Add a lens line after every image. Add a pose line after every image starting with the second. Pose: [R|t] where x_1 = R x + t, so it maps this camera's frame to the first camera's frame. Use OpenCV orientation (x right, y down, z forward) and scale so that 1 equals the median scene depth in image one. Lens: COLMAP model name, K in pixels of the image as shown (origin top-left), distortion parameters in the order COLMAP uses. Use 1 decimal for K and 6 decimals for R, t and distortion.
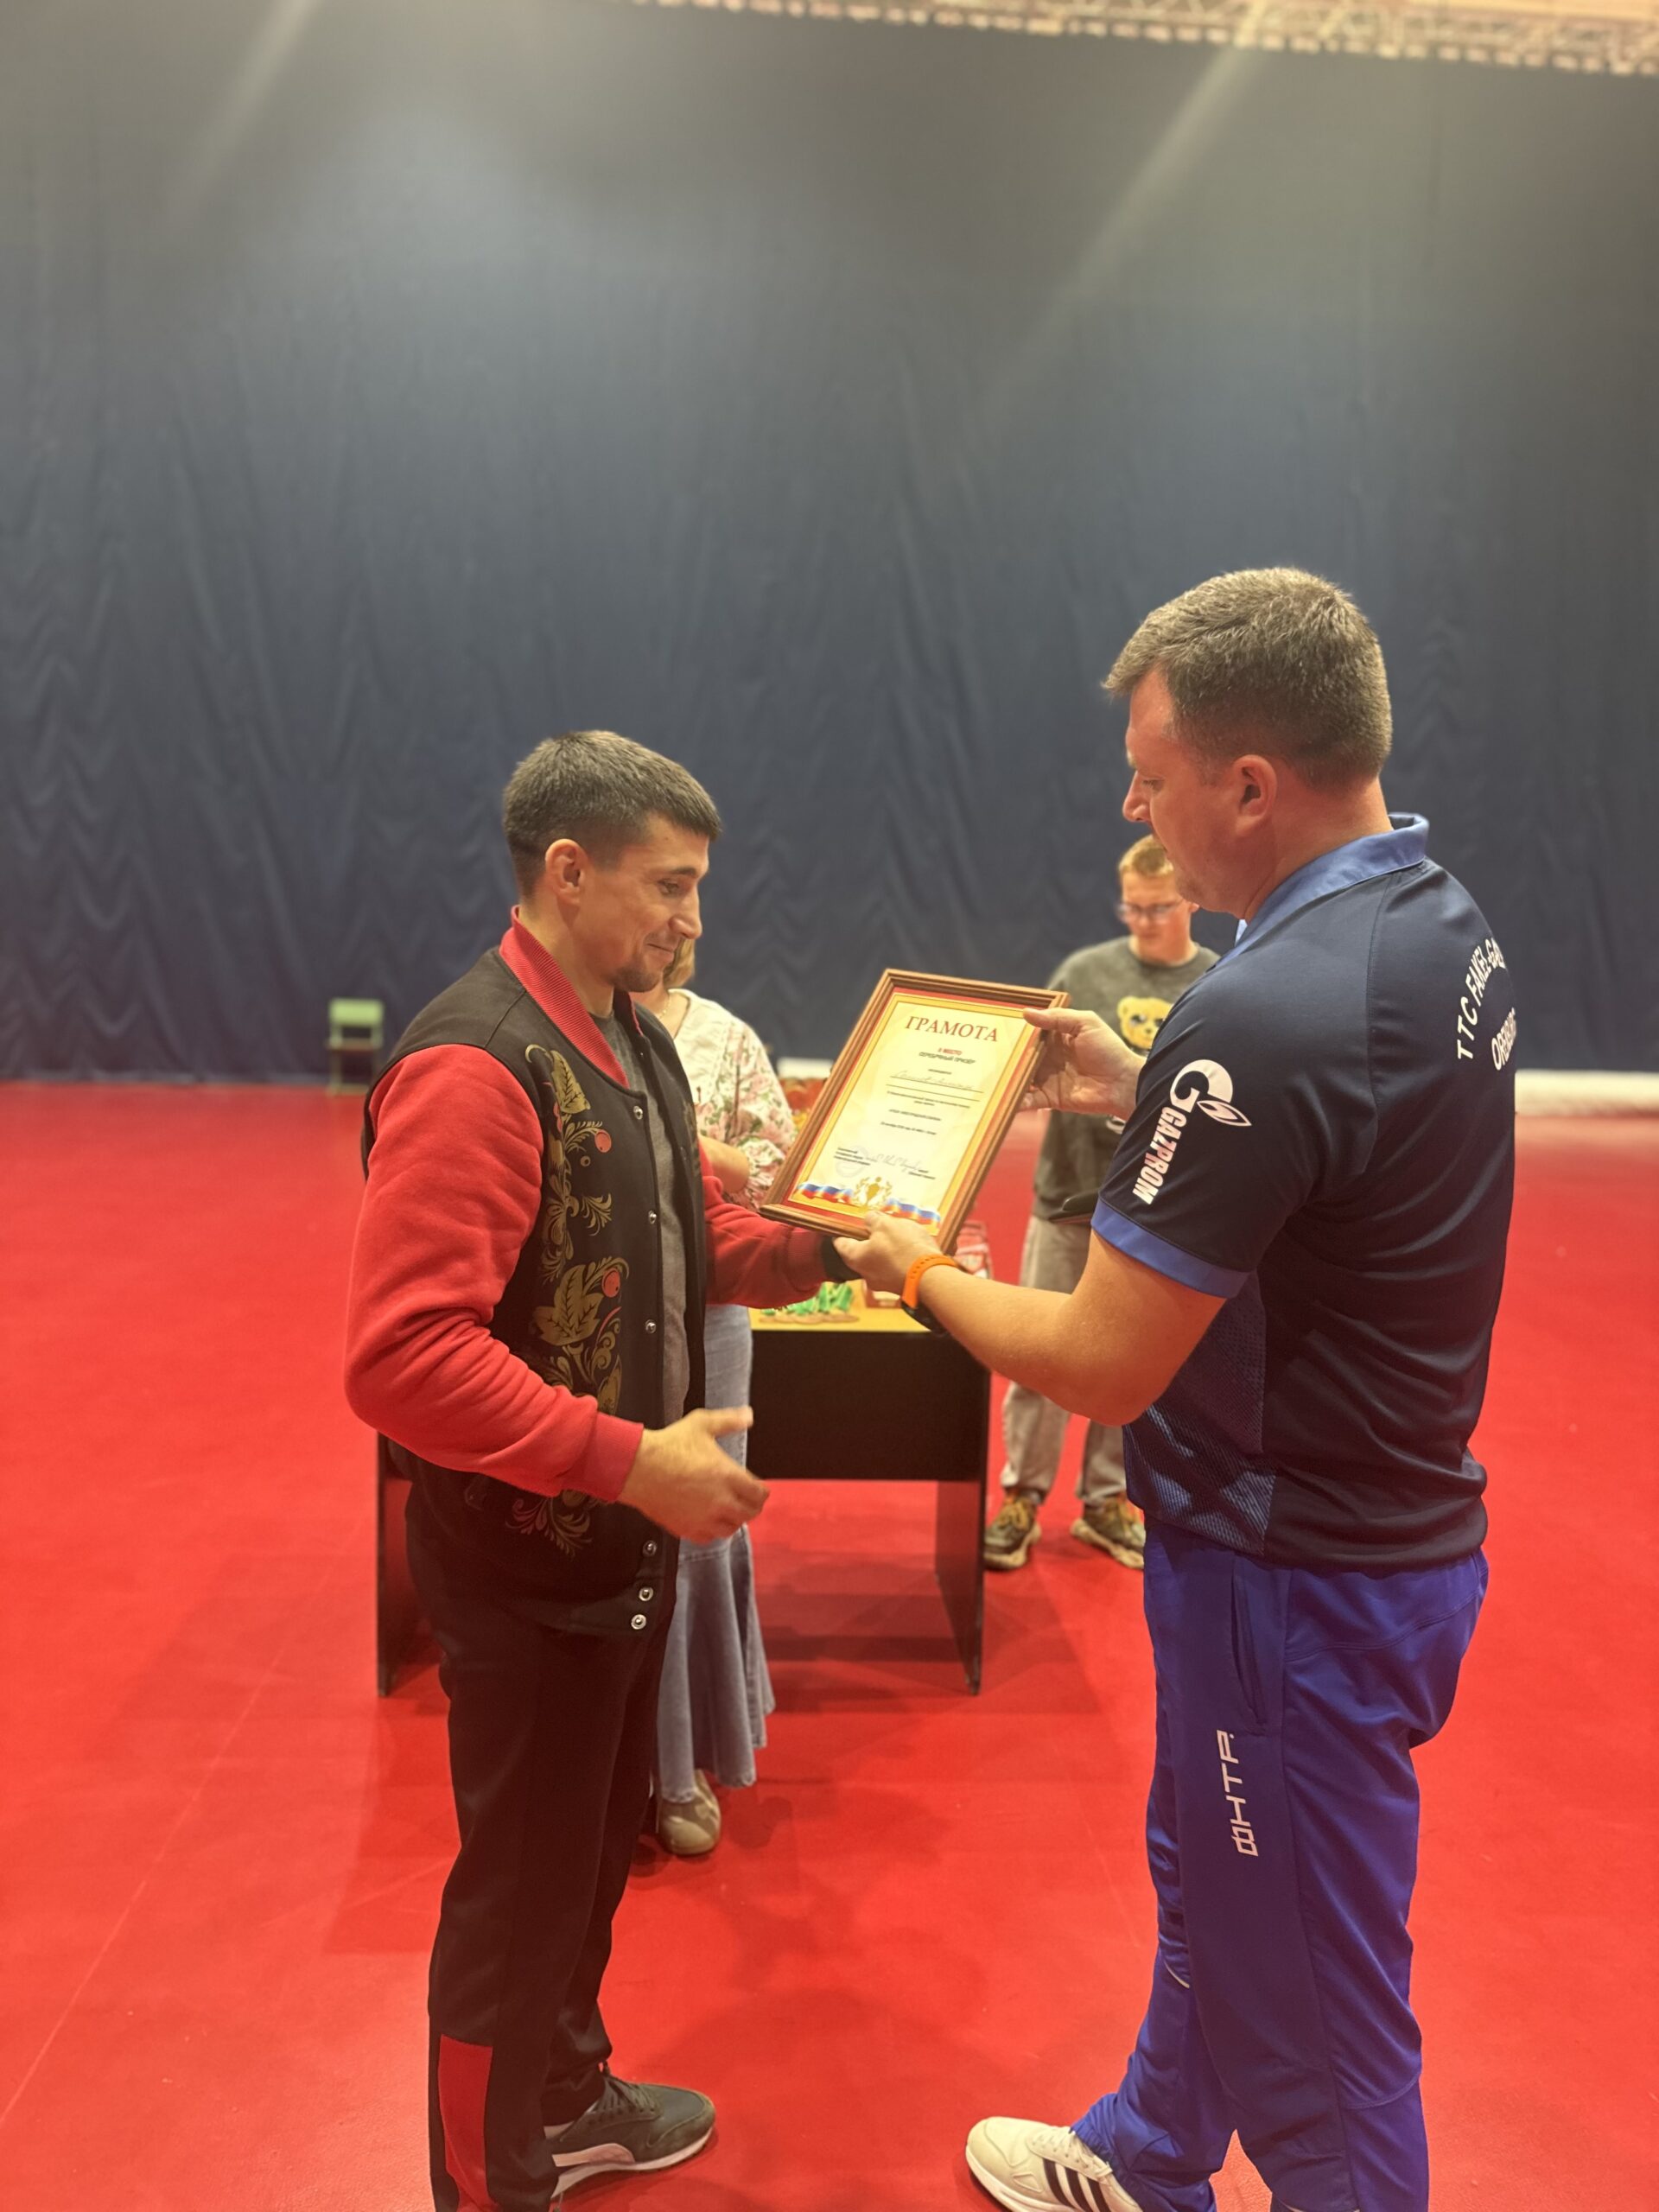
lens RADIAL K [[1578.7, 0, 838.4], [0, 1578.7, 1112.6], [0, 0, 1]] dist [0.044379, -0.058506]
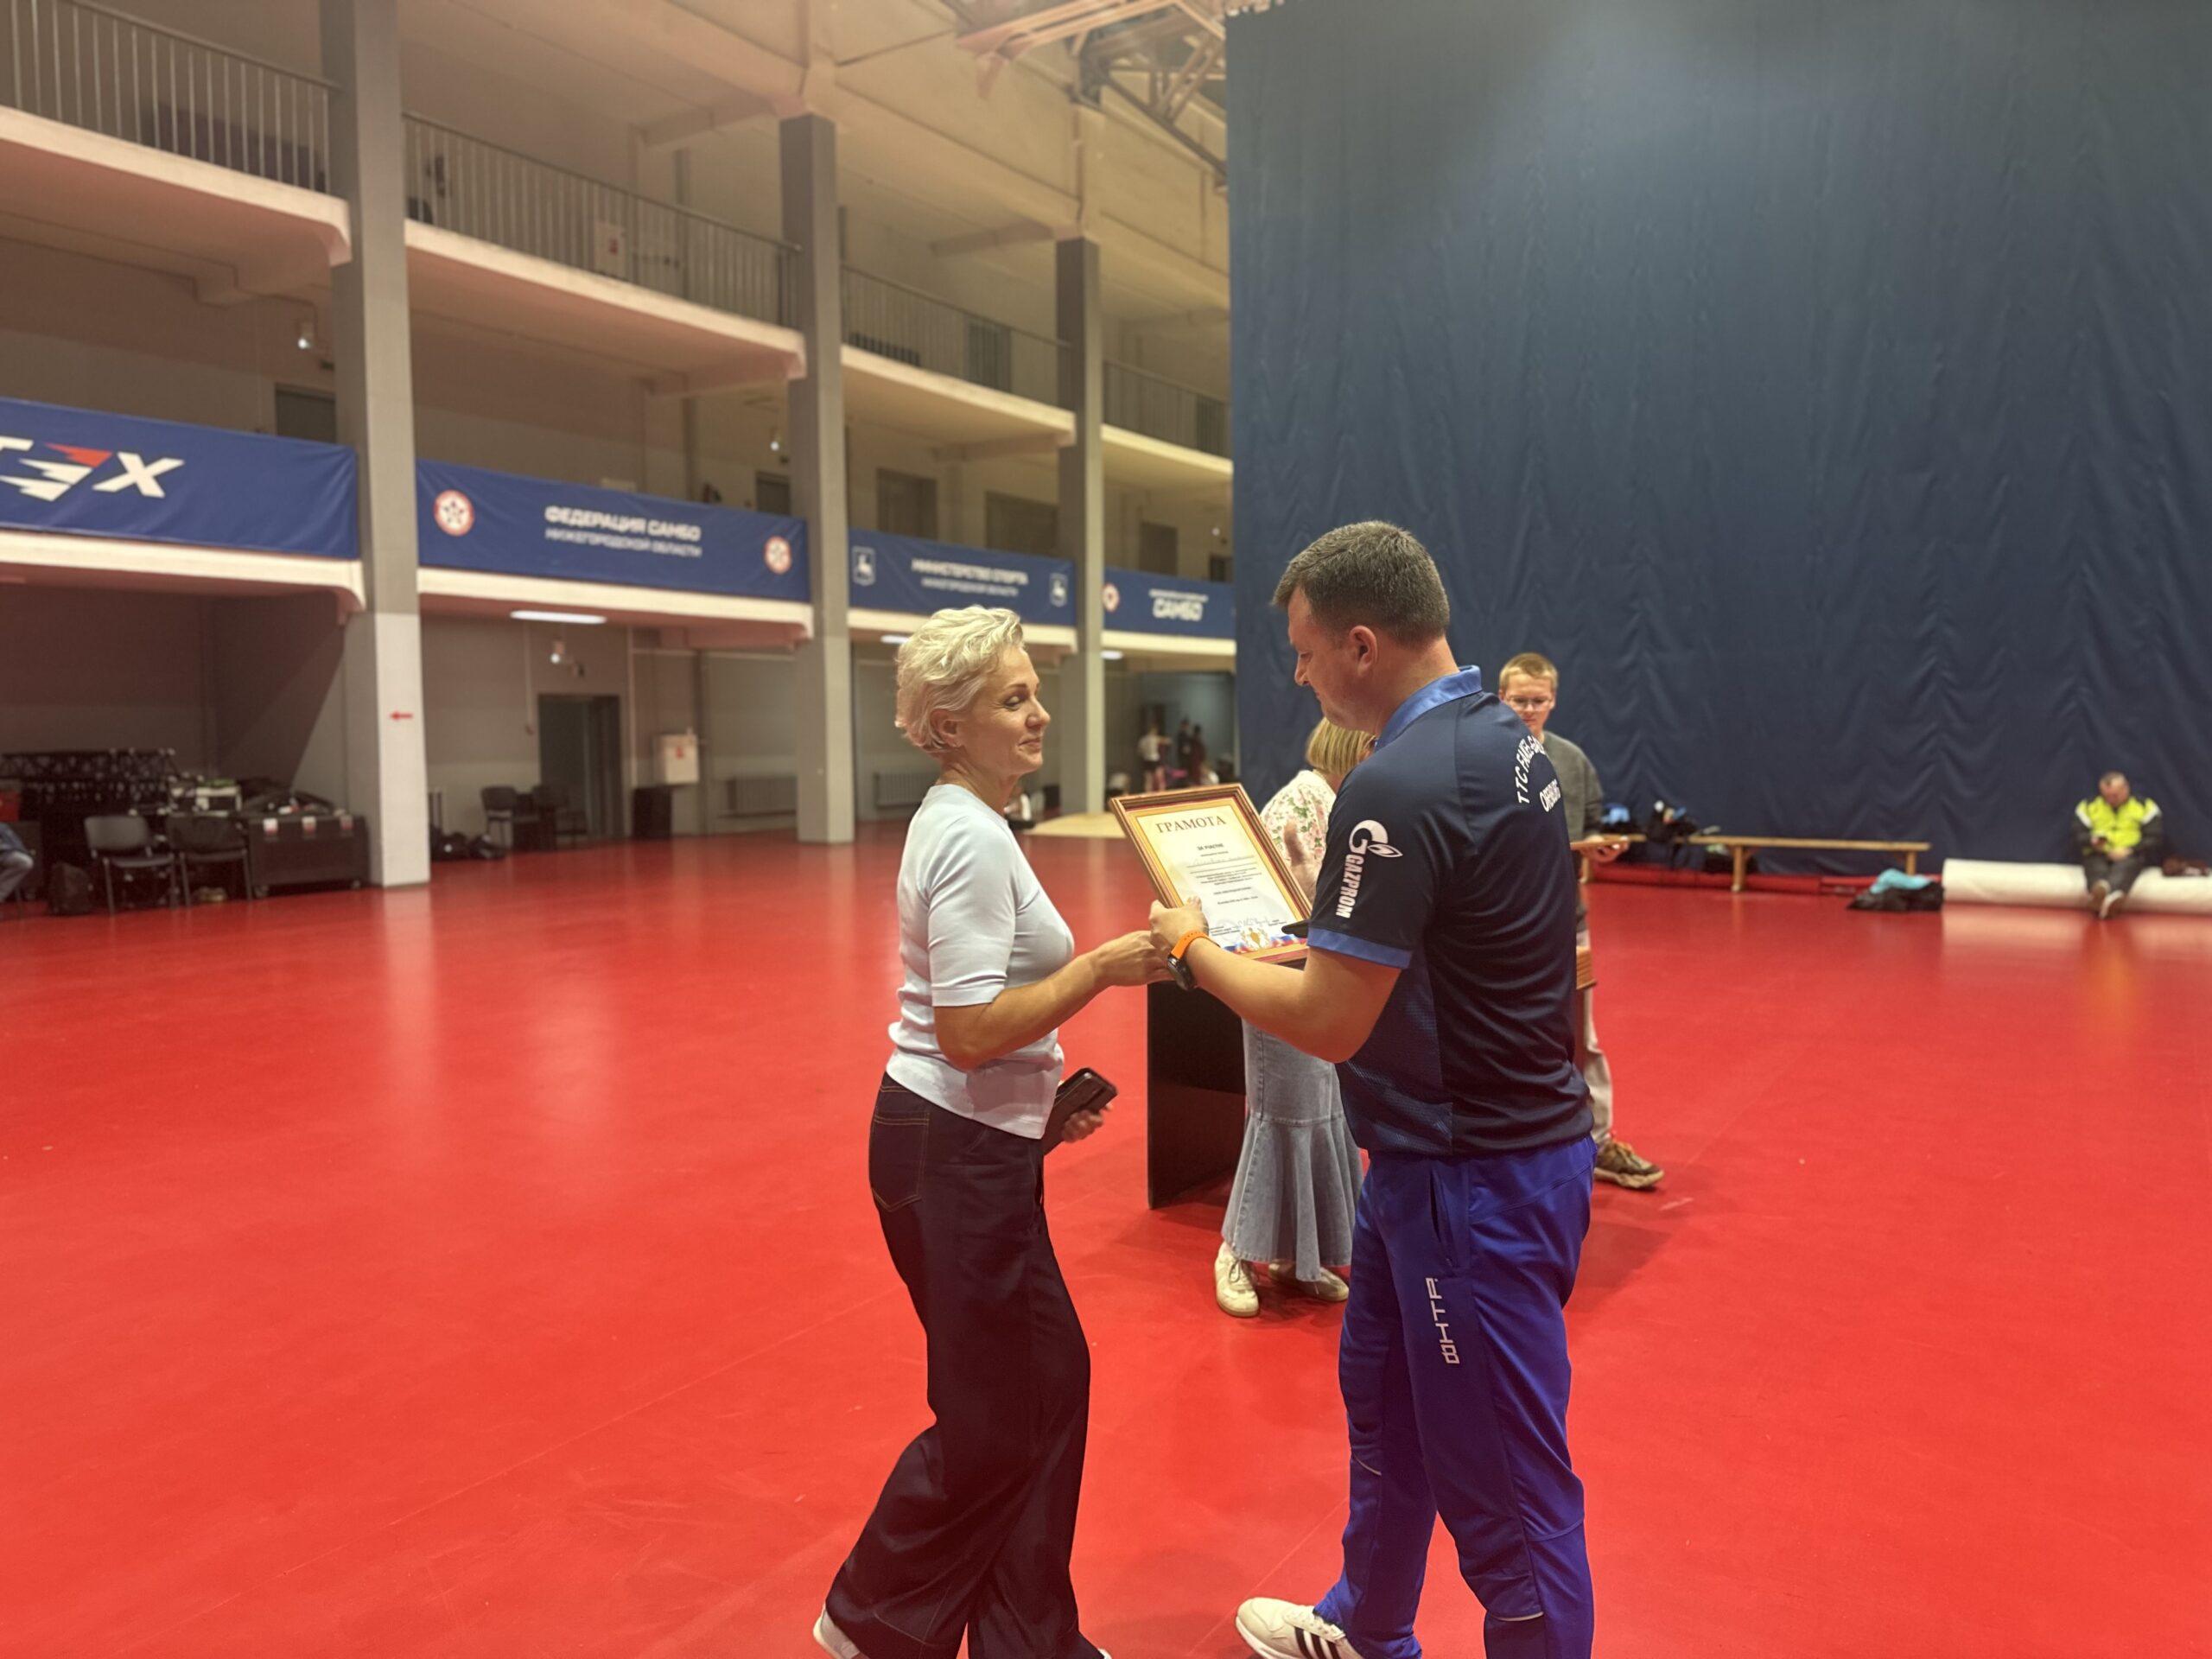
lens RADIAL K [[1578.7, 0, 1109.8], [0, 1578.7, 853.8], [0, 0, 1]] dist [0.044379, -0.058506]
pose [[0.792463, 0.015265, -0.609729, 0.593660], [-0.039818, 0.998849, -0.026744, 0.044505], [0.608619, 0.045472, 0.792158, -0.319977]]
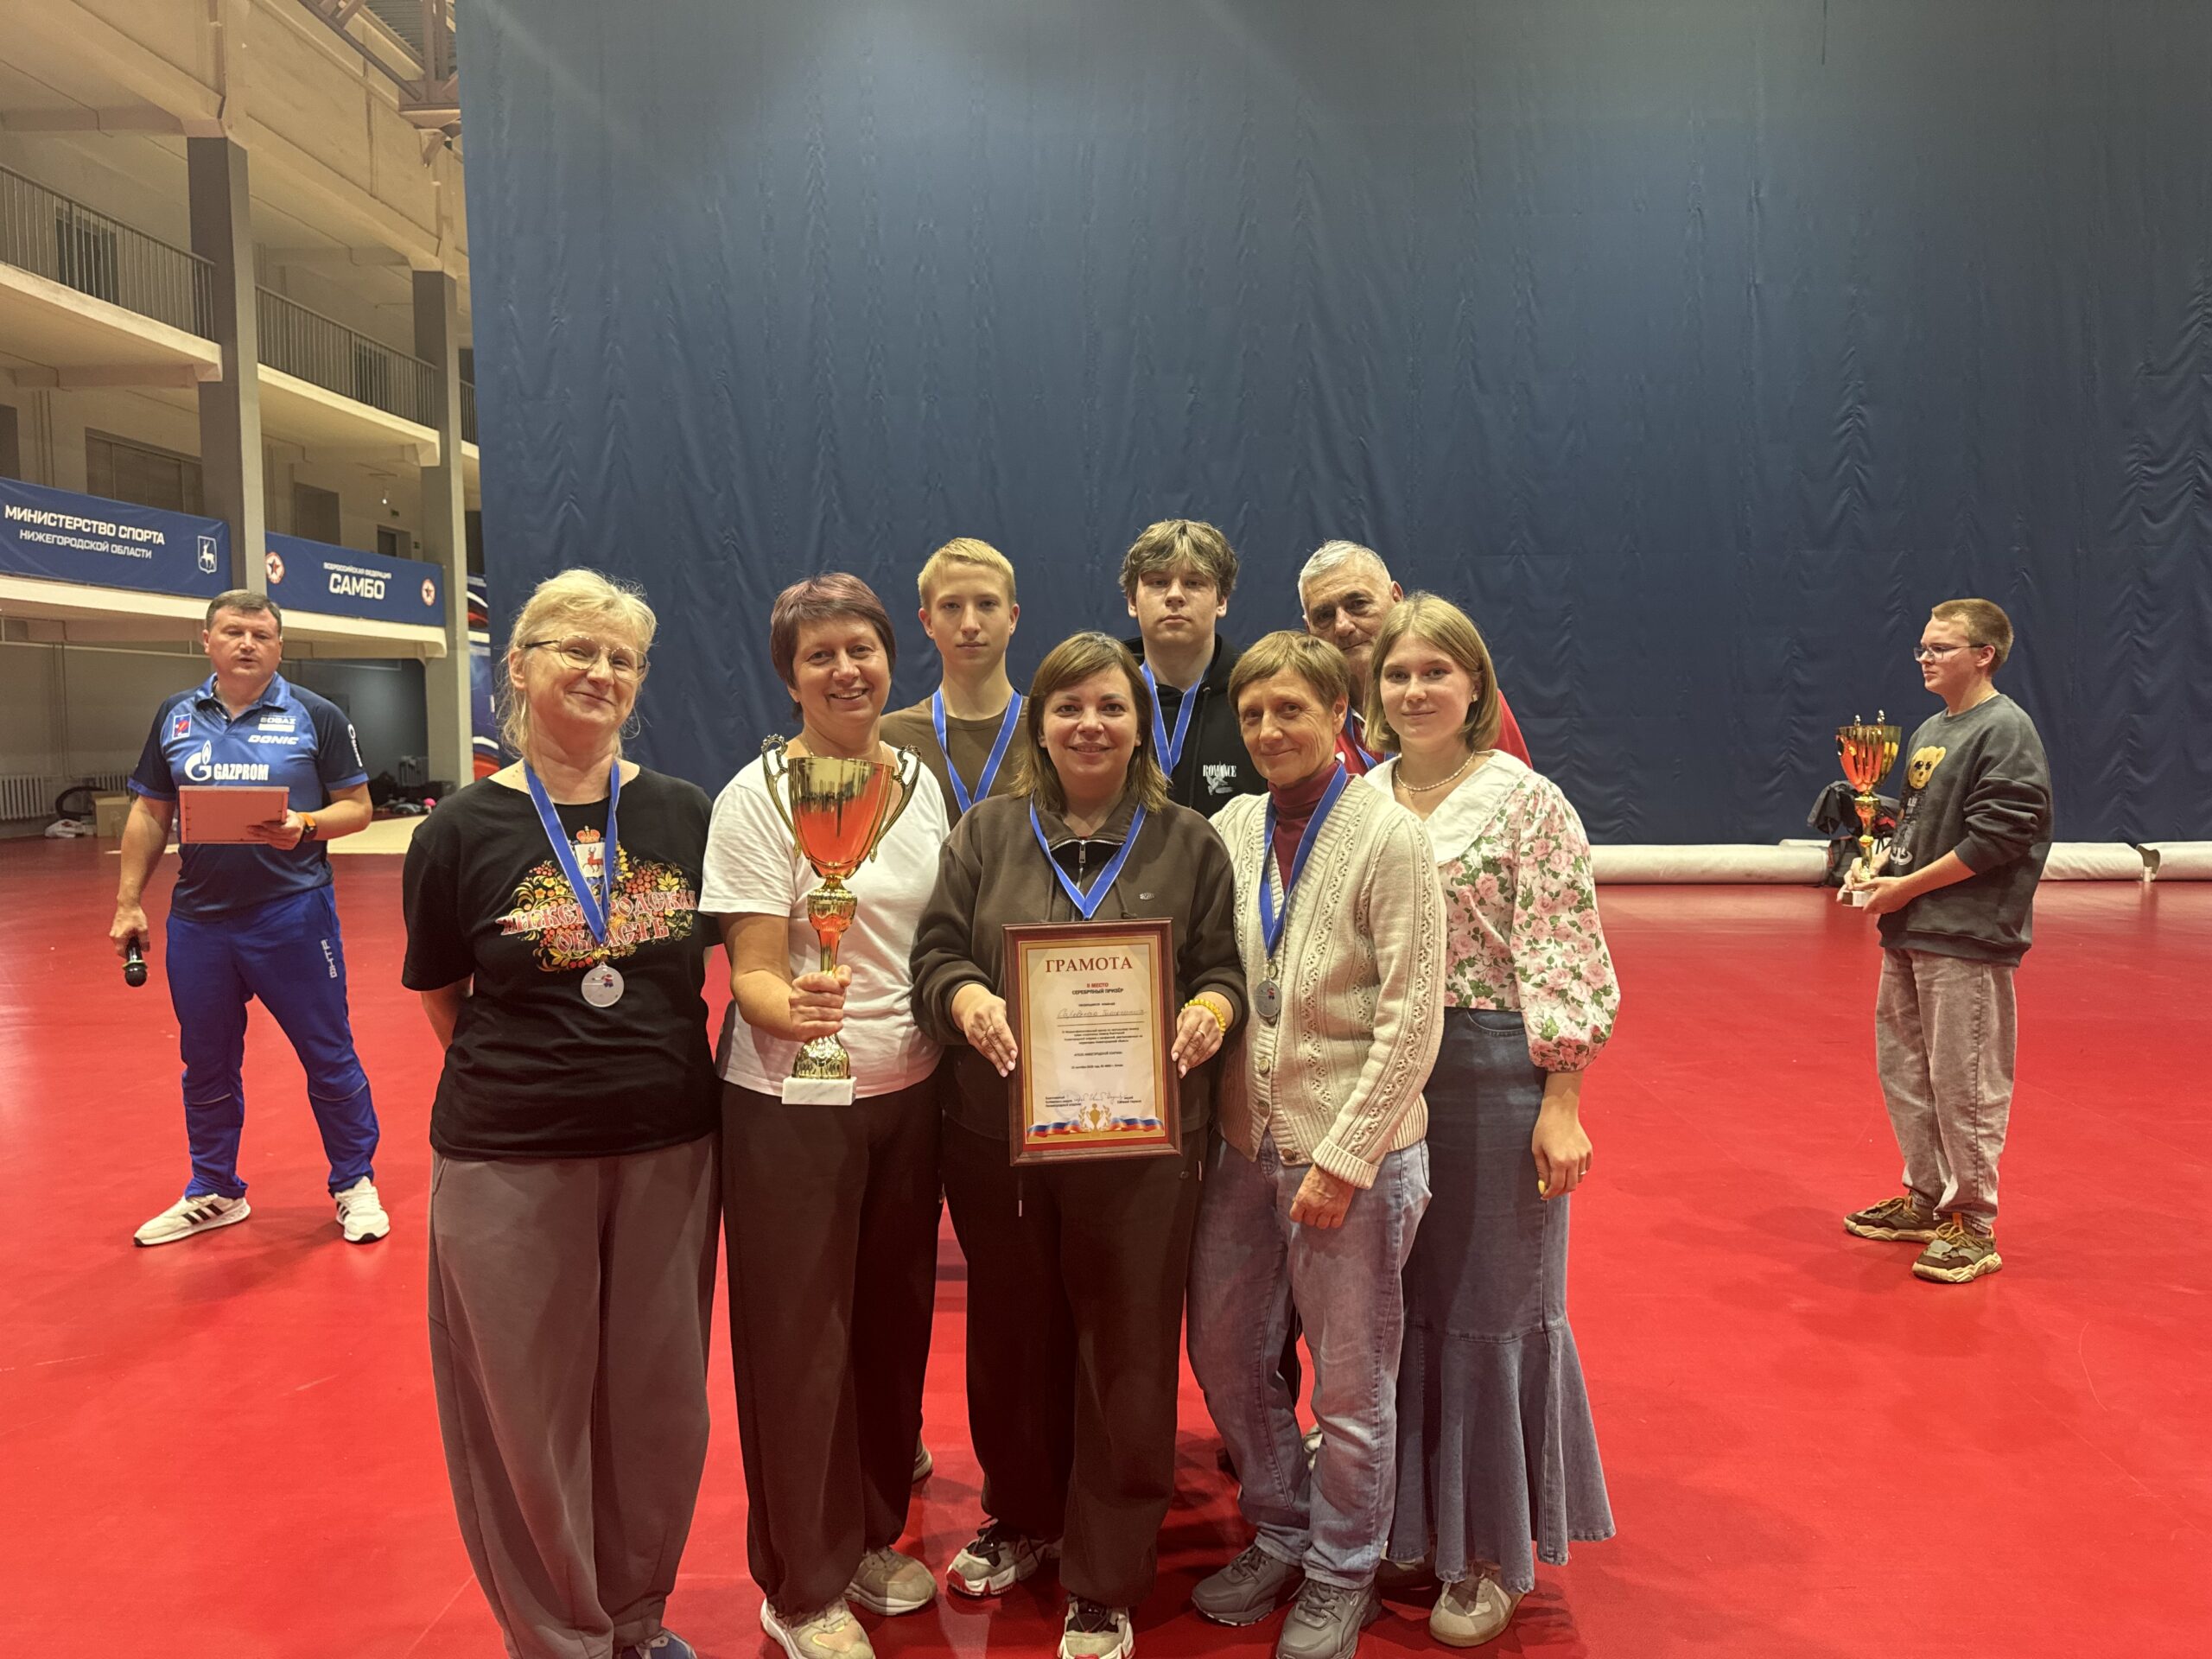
lens RADIAL K [[1578.7, 0, 1113.0], [0, 1578.7, 836.1], [0, 0, 1]] dist [0.044379, -0.058506]
pose [[0.991734, -0.023276, -0.126182, 0.122752], [0.017883, 0.998884, -0.043705, 0.035158], [0.127059, 0.041088, 0.991044, -0.259126]]
